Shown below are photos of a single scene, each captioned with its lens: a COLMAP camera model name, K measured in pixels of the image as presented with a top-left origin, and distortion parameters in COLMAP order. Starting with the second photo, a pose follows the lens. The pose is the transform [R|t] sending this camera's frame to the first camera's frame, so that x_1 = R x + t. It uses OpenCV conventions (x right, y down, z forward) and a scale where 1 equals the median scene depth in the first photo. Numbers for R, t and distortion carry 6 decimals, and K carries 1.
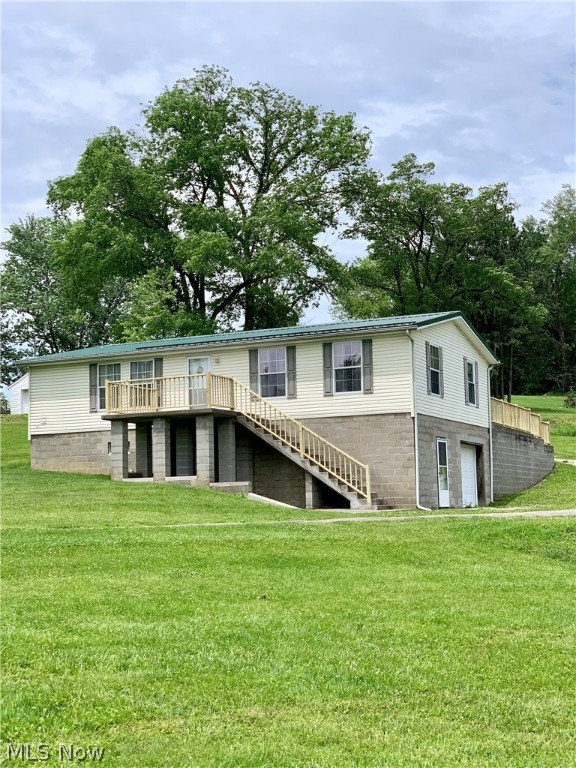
lens RADIAL K [[1130.1, 0, 288.0], [0, 1130.1, 384.0], [0, 0, 1]] dist [-0.026275, 0.927076]
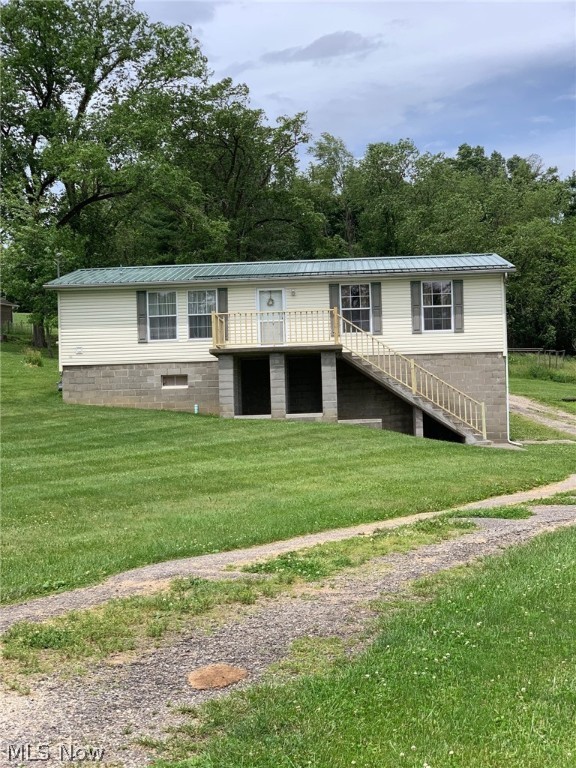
lens RADIAL K [[1130.1, 0, 288.0], [0, 1130.1, 384.0], [0, 0, 1]] dist [-0.026275, 0.927076]
pose [[0.929587, 0.005506, 0.368561, -0.453491], [-0.032134, 0.997292, 0.066149, -0.007675], [-0.367199, -0.073335, 0.927247, 0.095835]]
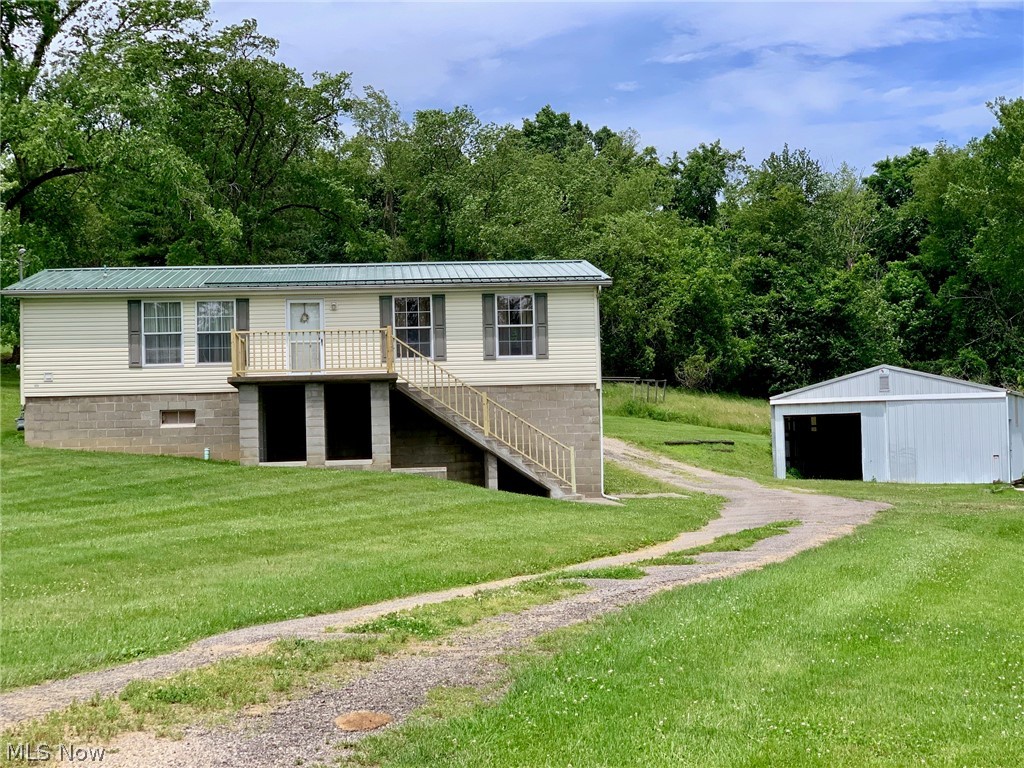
lens RADIAL K [[1506.7, 0, 512.0], [0, 1506.7, 384.0], [0, 0, 1]] dist [-0.026275, 0.927076]
pose [[0.869165, 0.022039, 0.494031, -0.490823], [-0.046041, 0.998274, 0.036467, -0.012162], [-0.492375, -0.054442, 0.868679, 0.052074]]
